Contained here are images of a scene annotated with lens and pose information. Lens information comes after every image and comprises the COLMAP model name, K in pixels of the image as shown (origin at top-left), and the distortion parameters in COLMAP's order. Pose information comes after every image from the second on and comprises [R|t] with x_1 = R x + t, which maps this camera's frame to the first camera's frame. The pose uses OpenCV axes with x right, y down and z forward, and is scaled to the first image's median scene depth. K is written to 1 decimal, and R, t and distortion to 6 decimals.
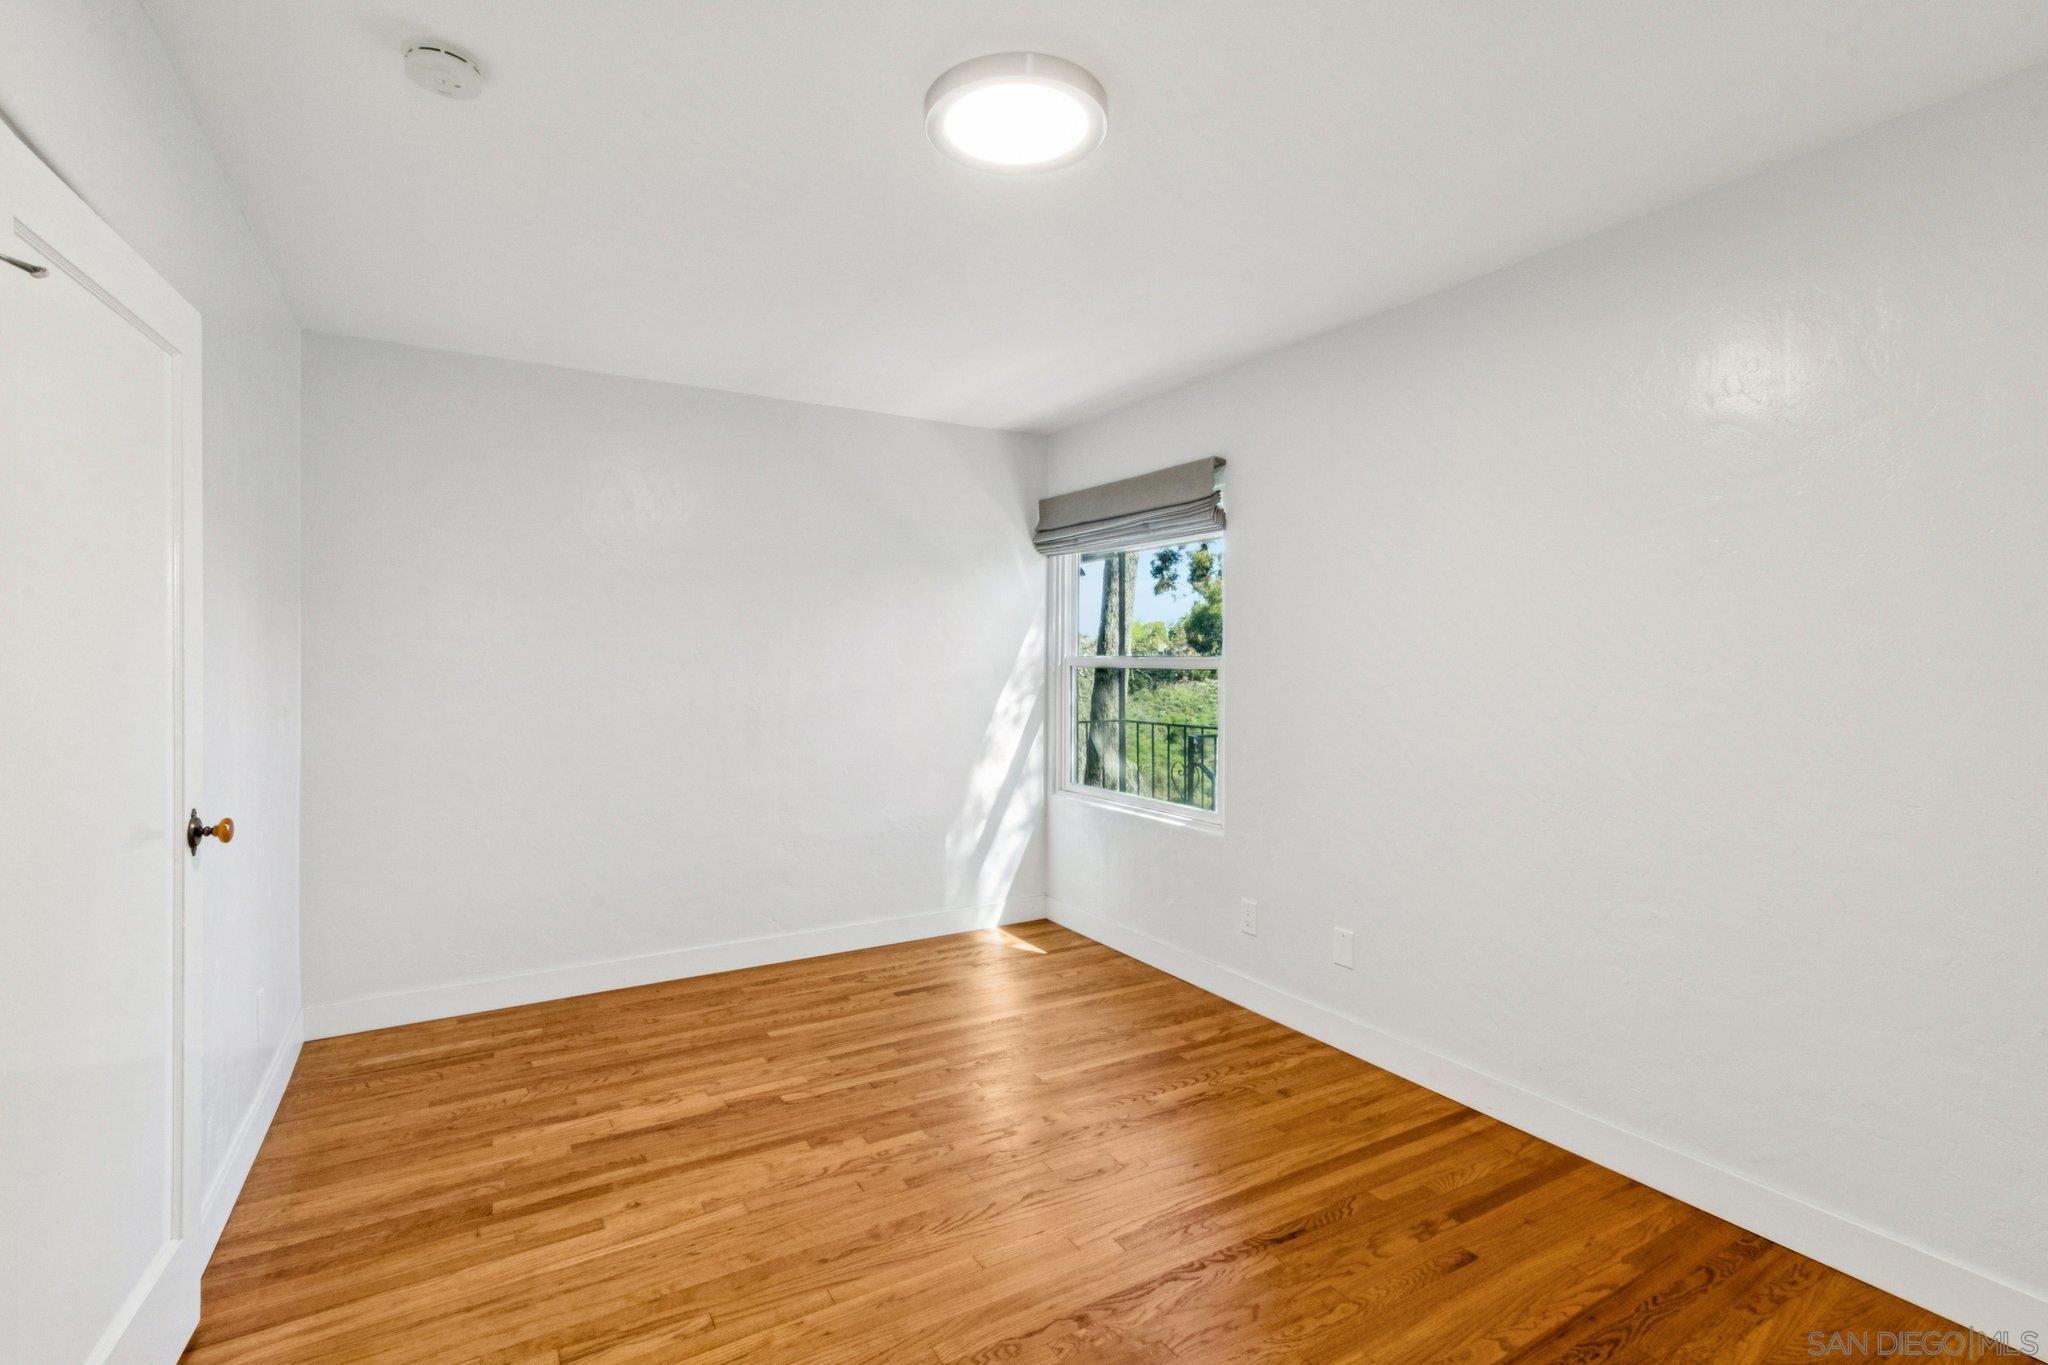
lens RADIAL K [[954.2, 0, 1023.2], [0, 954.2, 668.8], [0, 0, 1]] dist [0.001337, -0.001606]
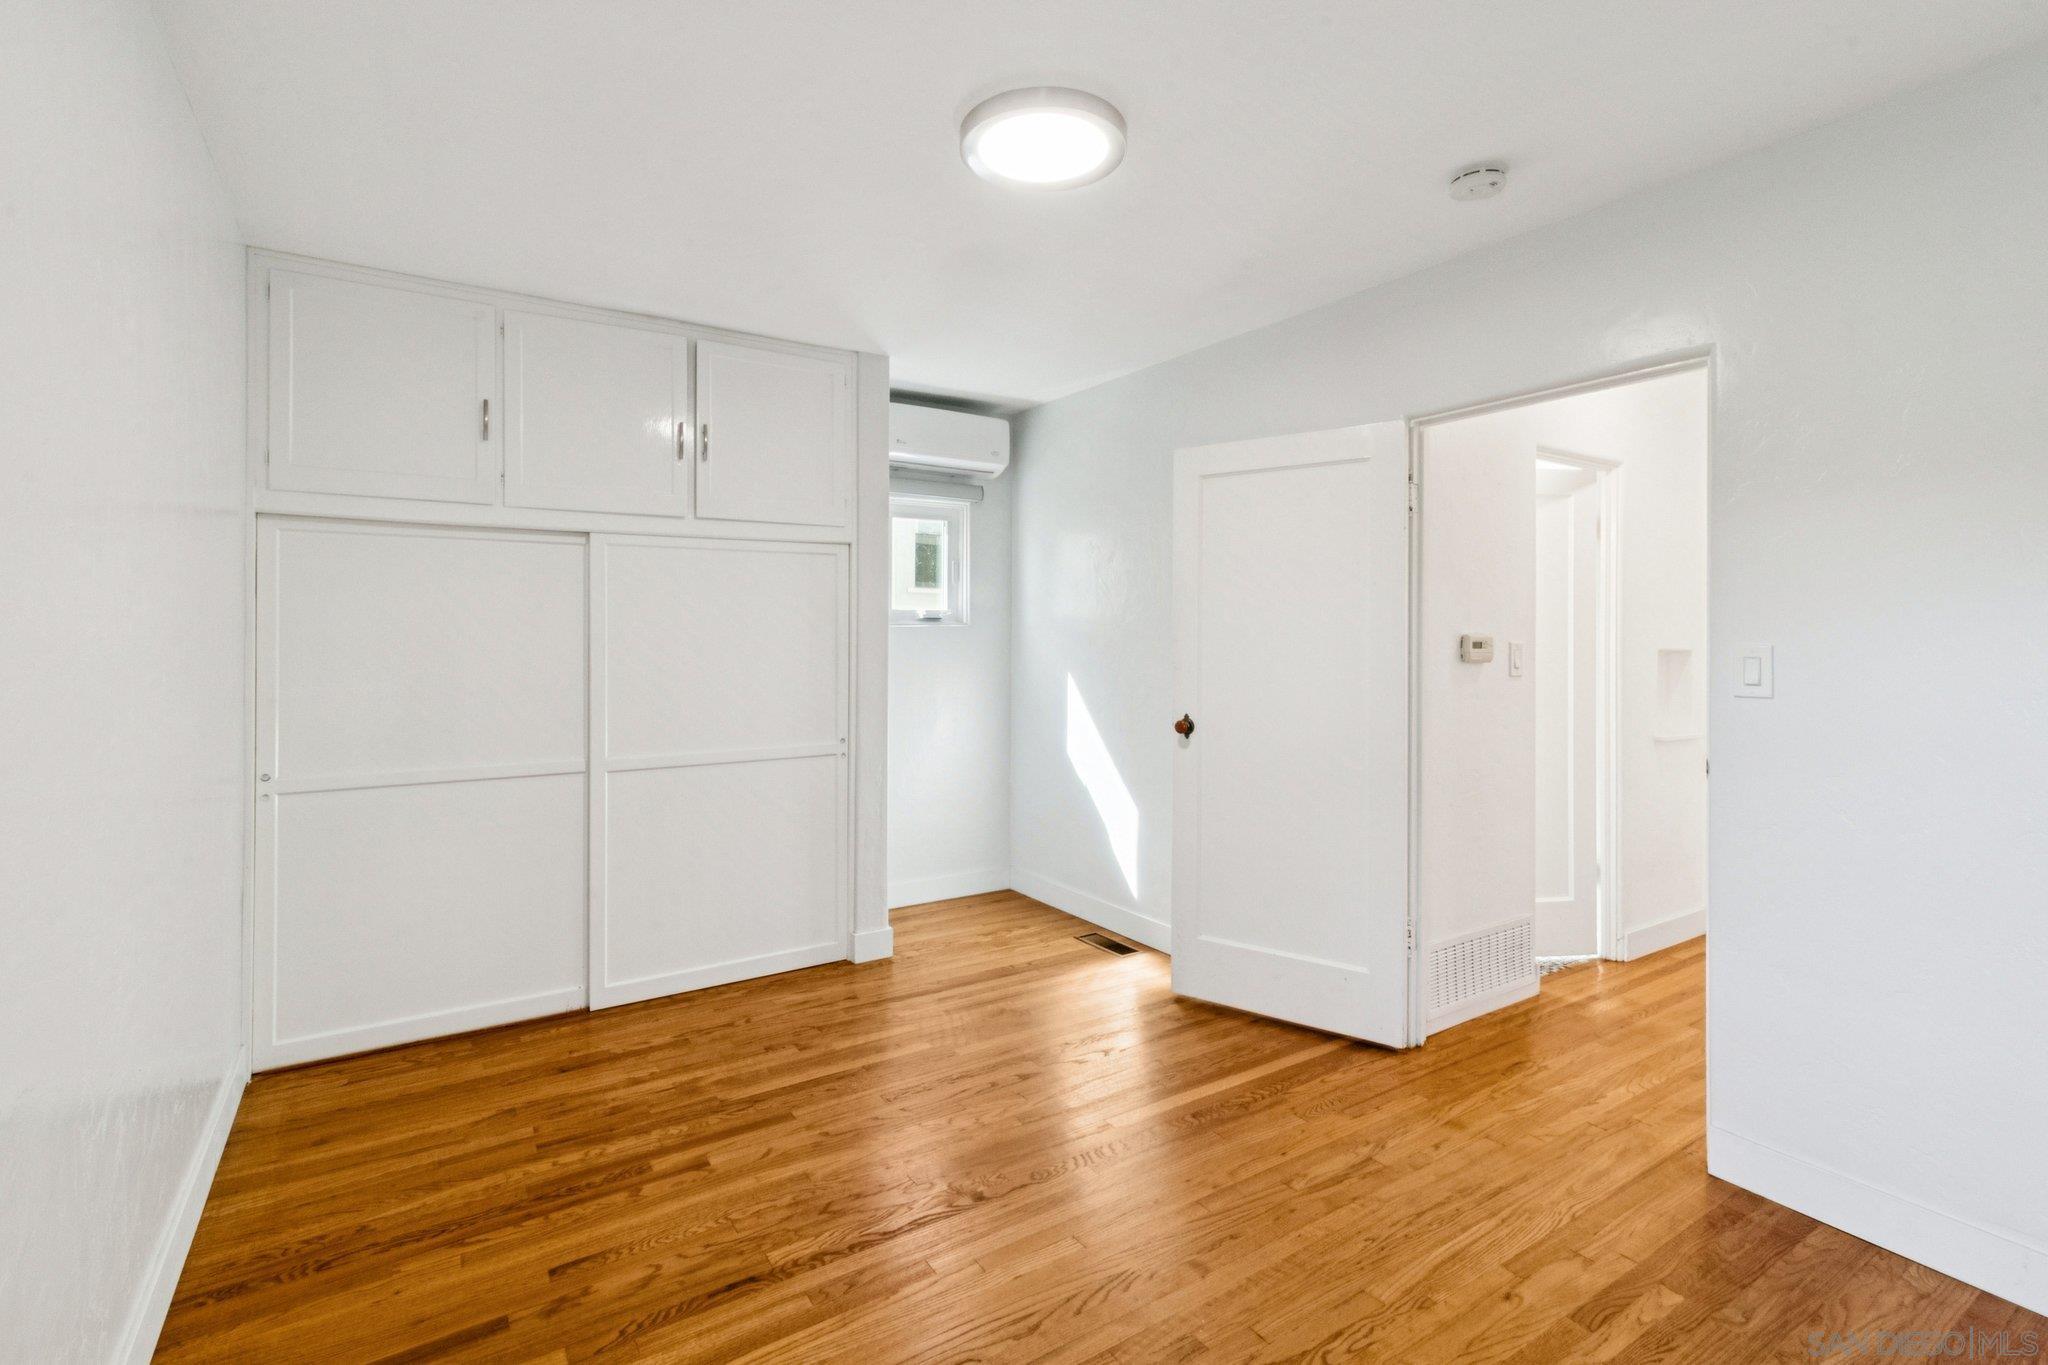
lens RADIAL K [[954.2, 0, 1025.0], [0, 954.2, 665.1], [0, 0, 1]] dist [0.001337, -0.001606]
pose [[-0.999176, 0.000460, -0.040577, 0.048182], [-0.001201, 0.999163, 0.040887, -0.016957], [0.040562, 0.040902, -0.998339, 1.955127]]
